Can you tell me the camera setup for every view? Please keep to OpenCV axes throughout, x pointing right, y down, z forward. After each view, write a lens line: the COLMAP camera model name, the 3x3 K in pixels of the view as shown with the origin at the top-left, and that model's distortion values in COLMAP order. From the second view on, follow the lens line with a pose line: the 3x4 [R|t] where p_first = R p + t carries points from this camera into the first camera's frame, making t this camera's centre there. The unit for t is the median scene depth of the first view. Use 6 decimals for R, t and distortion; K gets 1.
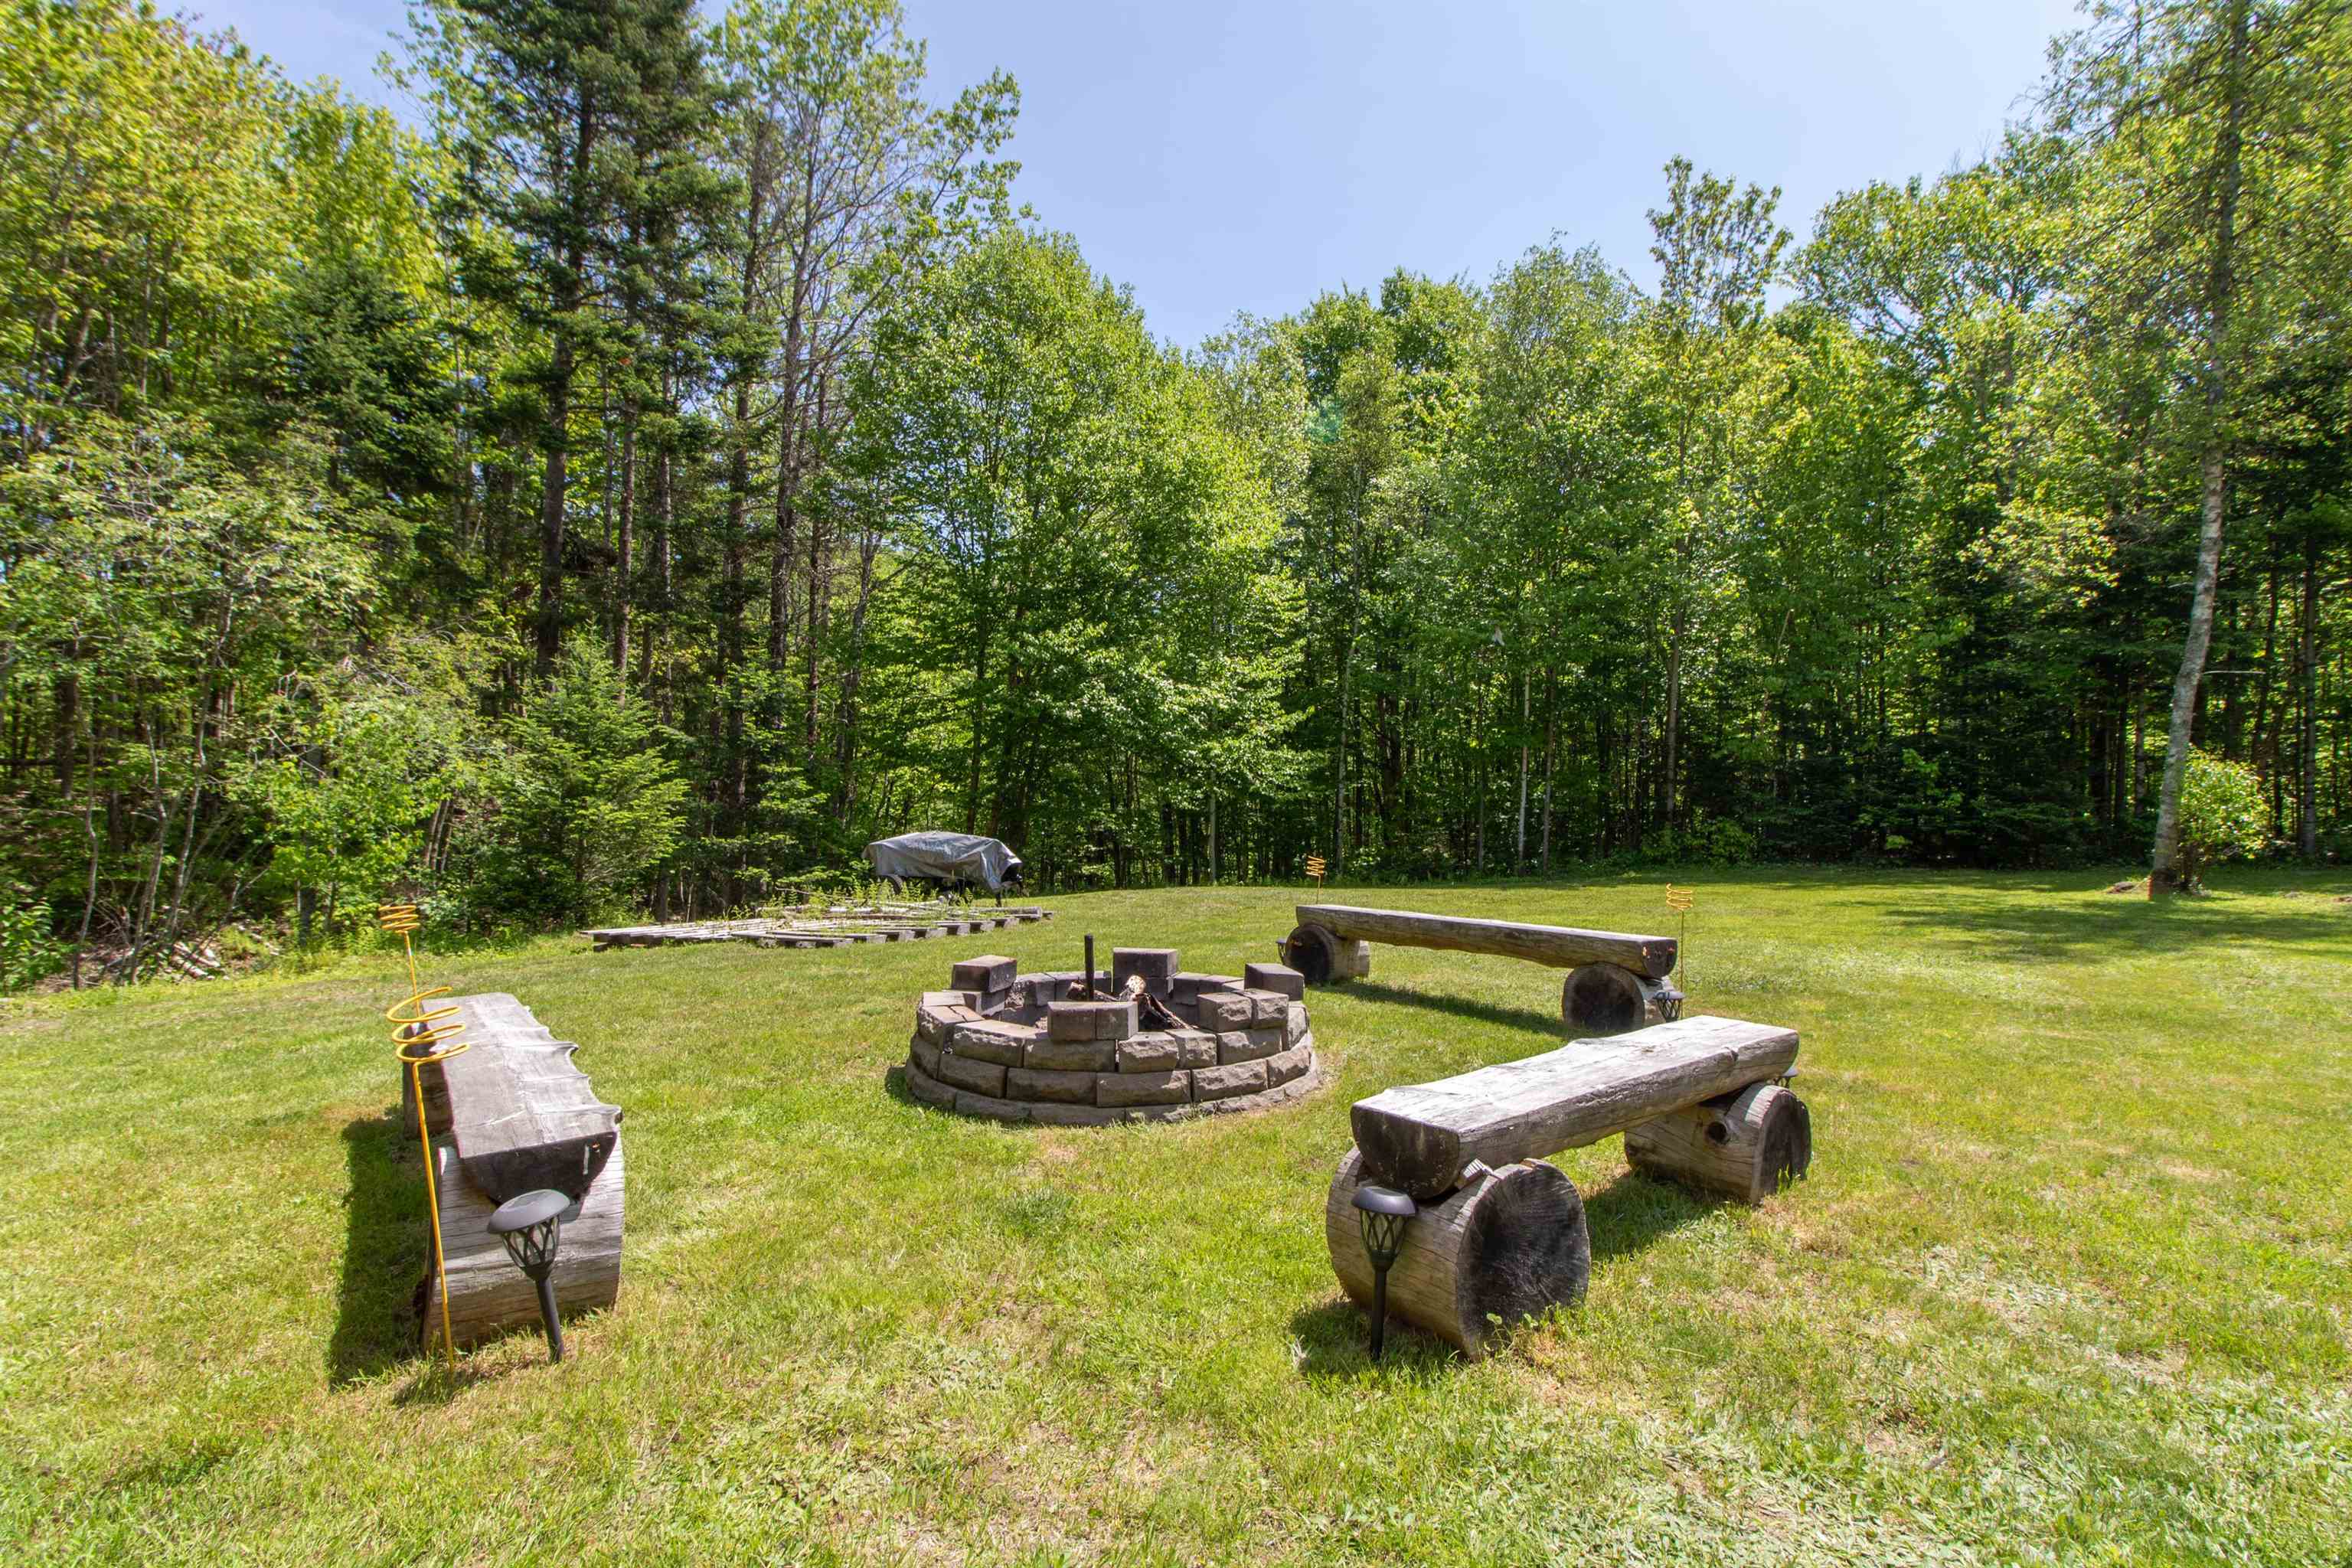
lens RADIAL K [[1074.8, 0, 1180.8], [0, 1074.8, 779.6], [0, 0, 1]] dist [0.000026, 0.000998]
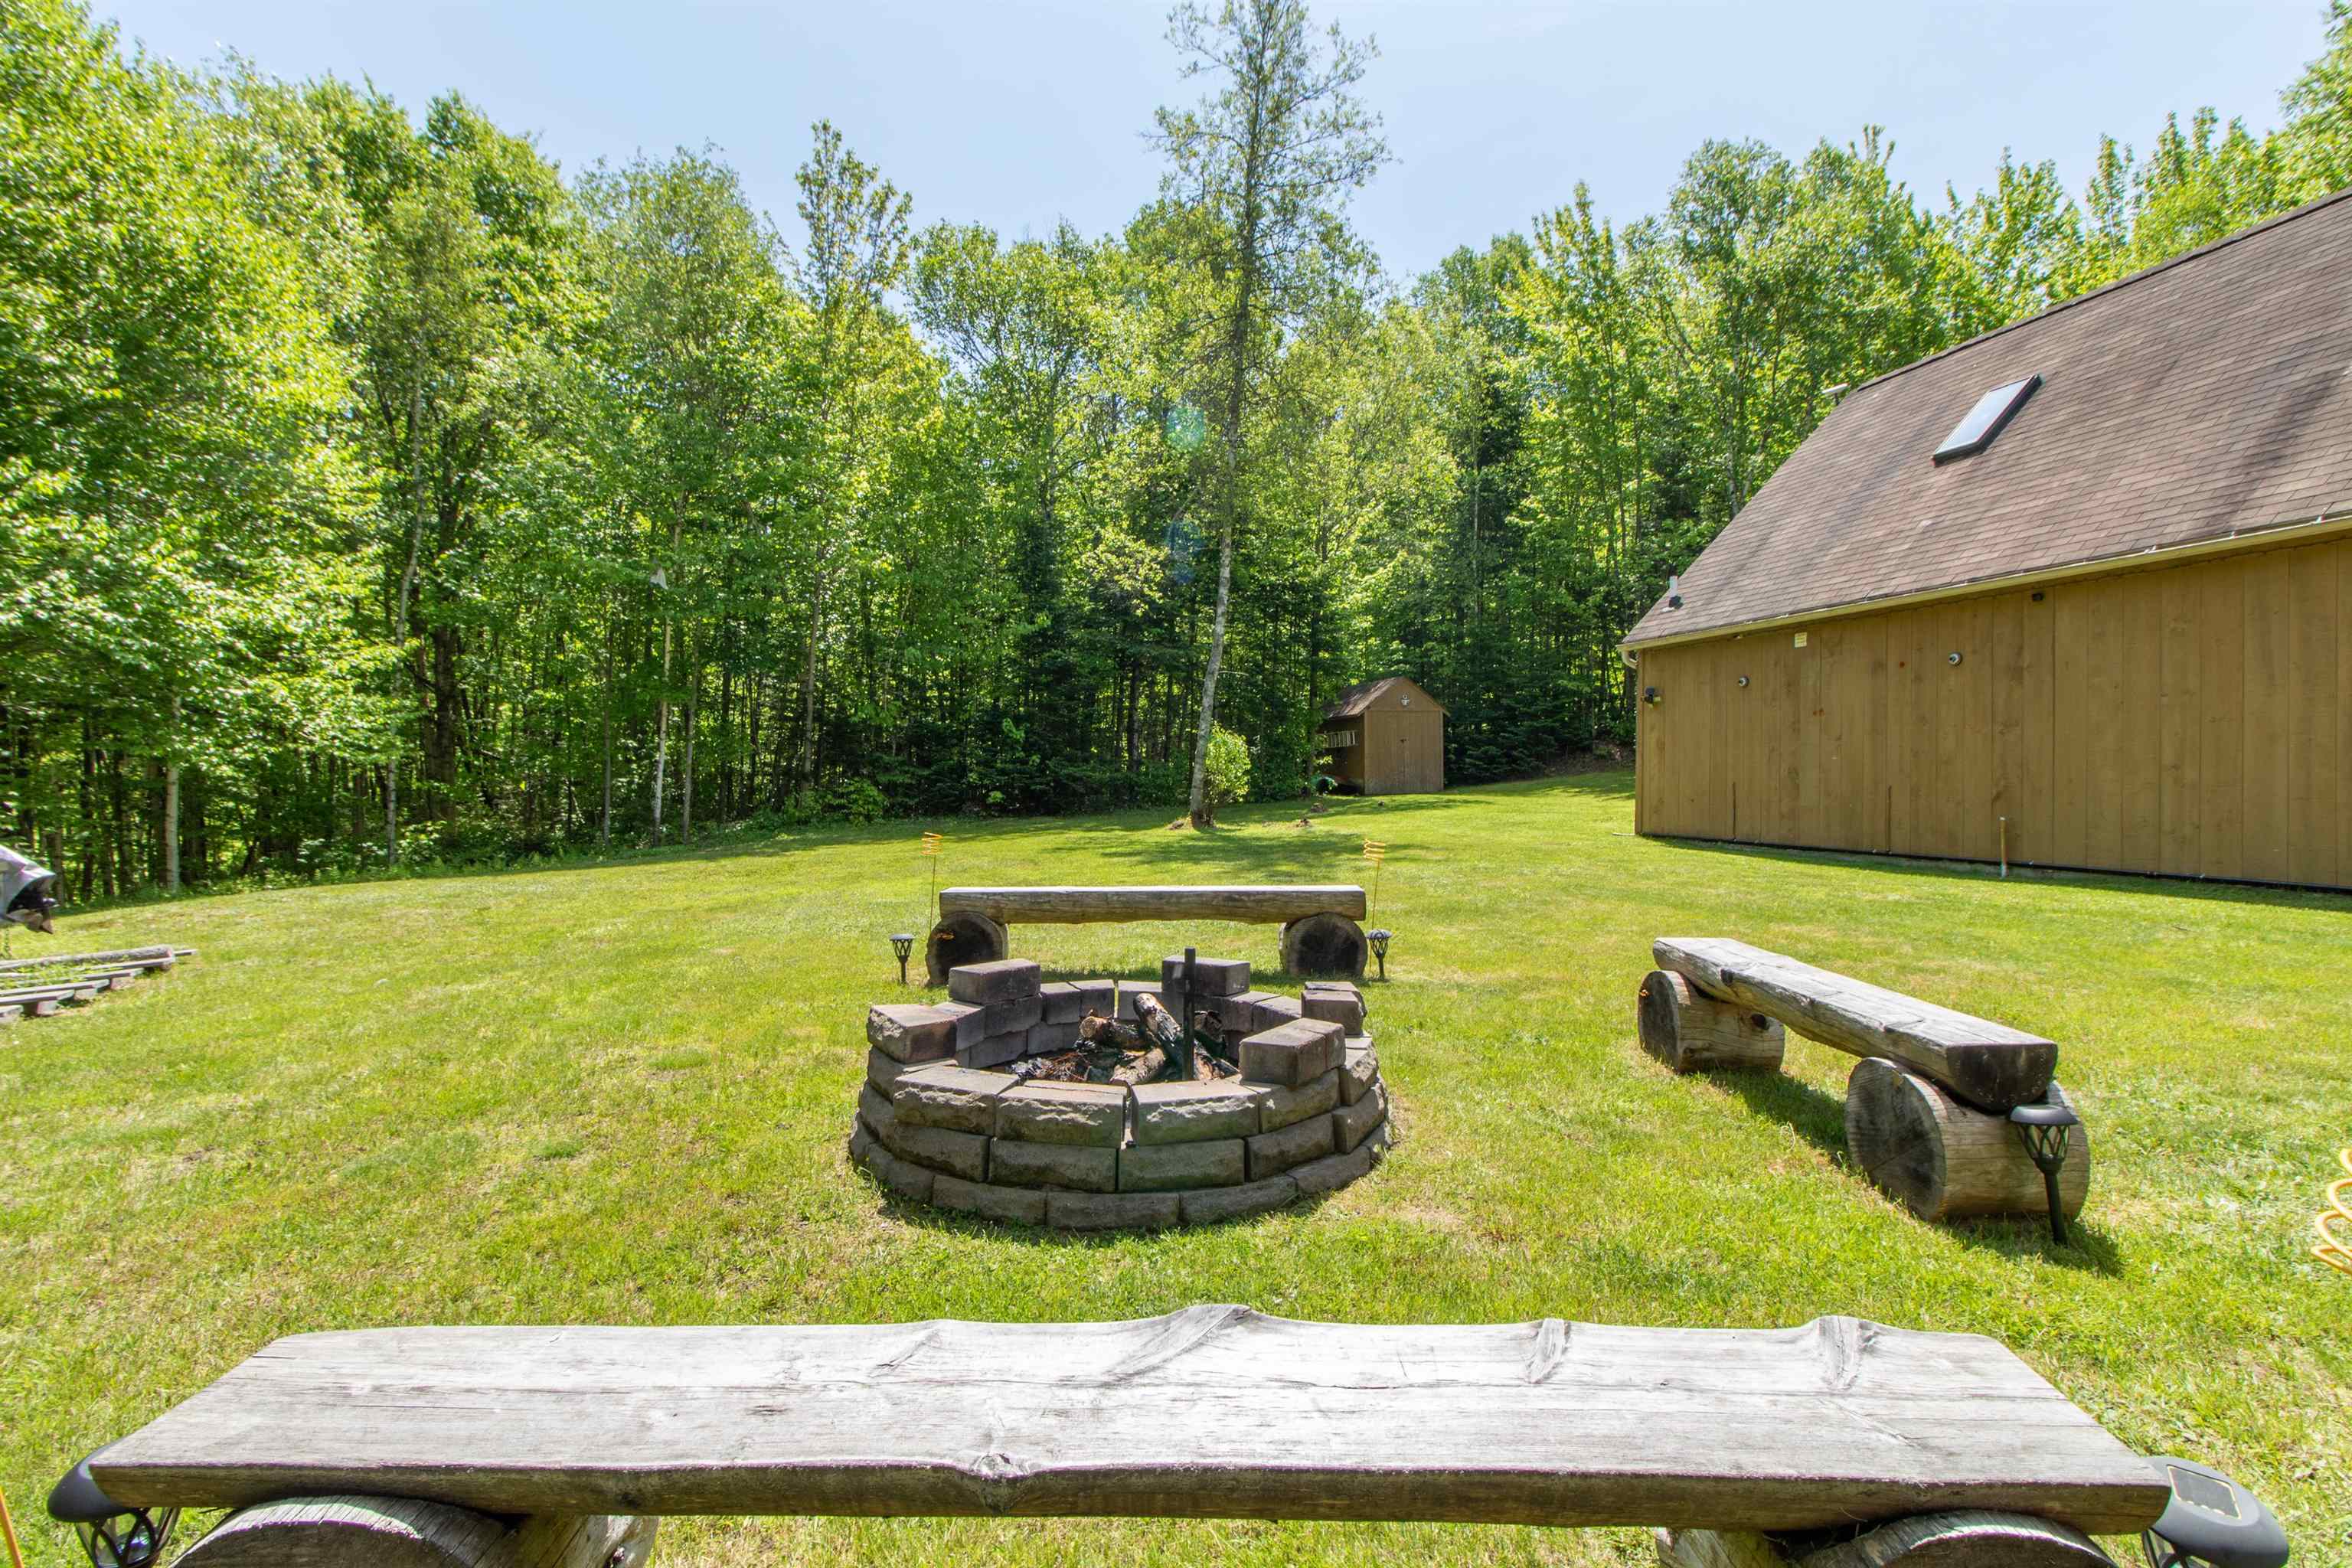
lens RADIAL K [[1074.8, 0, 1179.2], [0, 1074.8, 778.8], [0, 0, 1]] dist [0.000026, 0.000998]
pose [[0.620888, -0.015261, 0.783751, -0.140707], [-0.013327, 0.999460, 0.030019, 0.000232], [-0.783786, -0.029084, 0.620350, 0.108886]]
